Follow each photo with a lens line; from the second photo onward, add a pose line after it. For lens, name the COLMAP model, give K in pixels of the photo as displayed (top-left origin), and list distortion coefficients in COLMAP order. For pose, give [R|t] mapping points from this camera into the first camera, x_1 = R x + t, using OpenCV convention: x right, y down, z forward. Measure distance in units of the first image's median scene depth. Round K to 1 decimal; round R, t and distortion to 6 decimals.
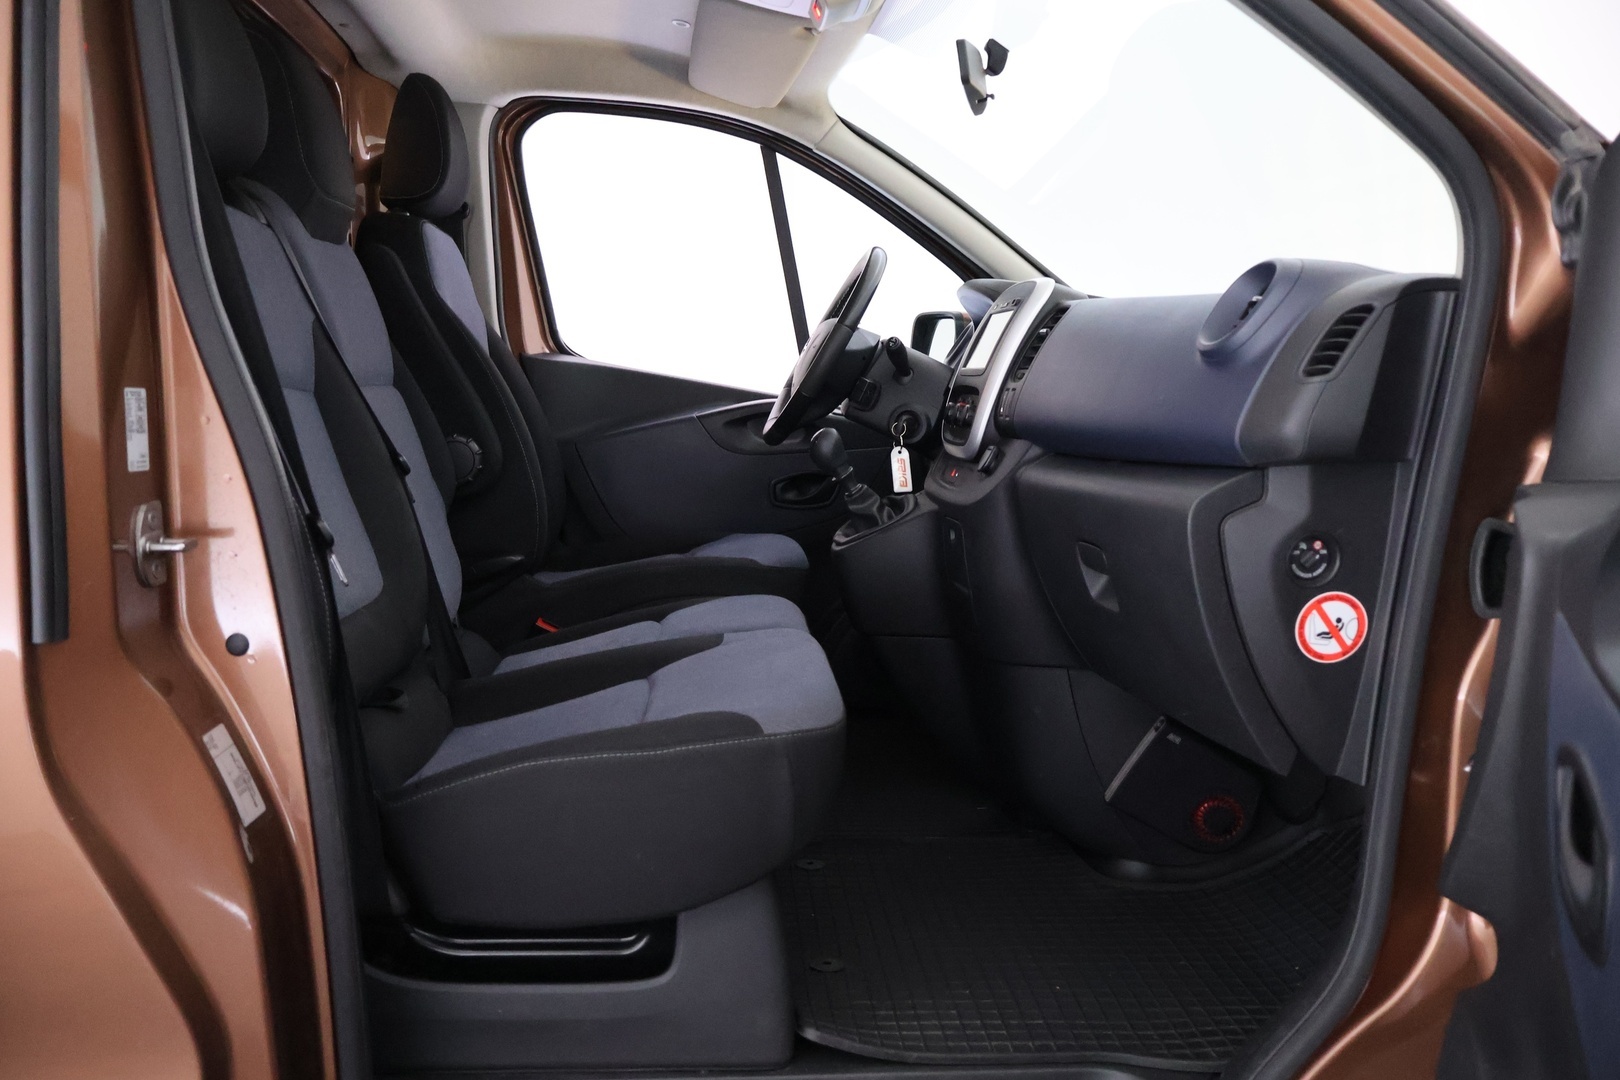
lens RADIAL K [[1371.0, 0, 804.3], [0, 1371.0, 539.6], [0, 0, 1]] dist [-0.020539, 0.053057]
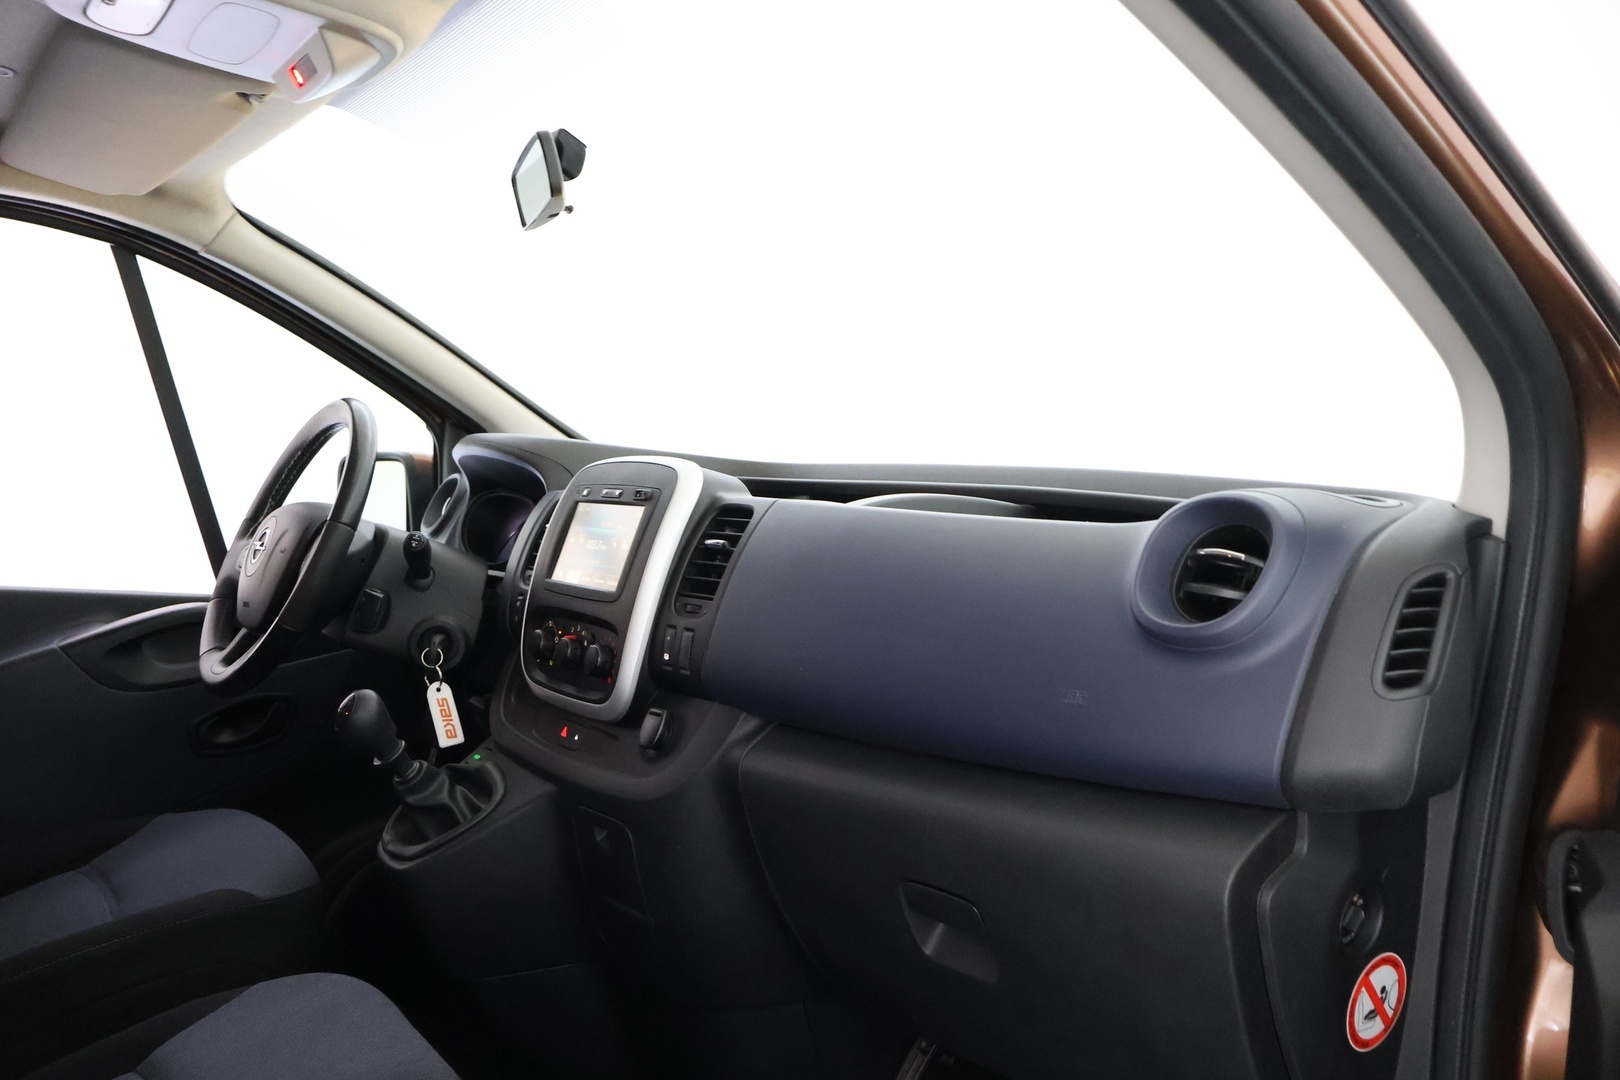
lens RADIAL K [[1371.0, 0, 804.3], [0, 1371.0, 539.6], [0, 0, 1]] dist [-0.020539, 0.053057]
pose [[0.859119, -0.111495, 0.499483, -0.123094], [0.125637, 0.992062, 0.005351, -0.131032], [-0.496114, 0.058156, 0.866307, 0.307150]]
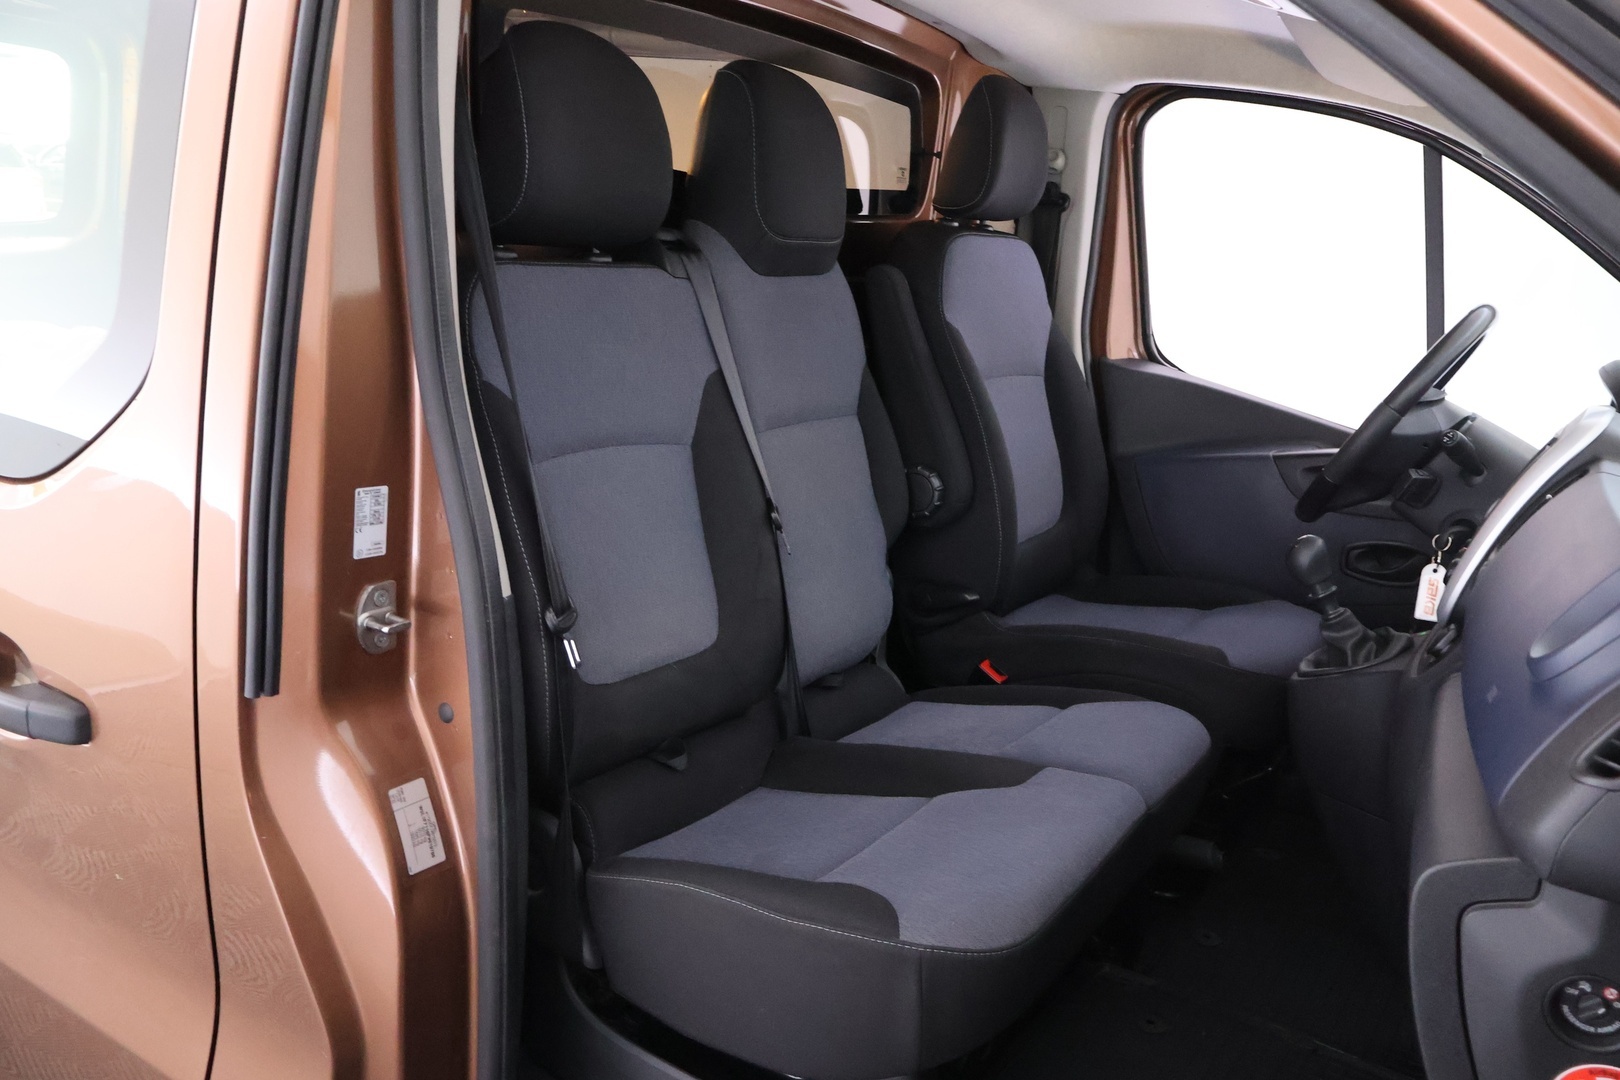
lens RADIAL K [[1371.0, 0, 804.3], [0, 1371.0, 539.6], [0, 0, 1]] dist [-0.020539, 0.053057]
pose [[0.809760, 0.211069, -0.547484, 0.223459], [-0.160752, 0.977164, 0.138960, -0.145152], [0.564312, -0.024516, 0.825198, 0.132396]]
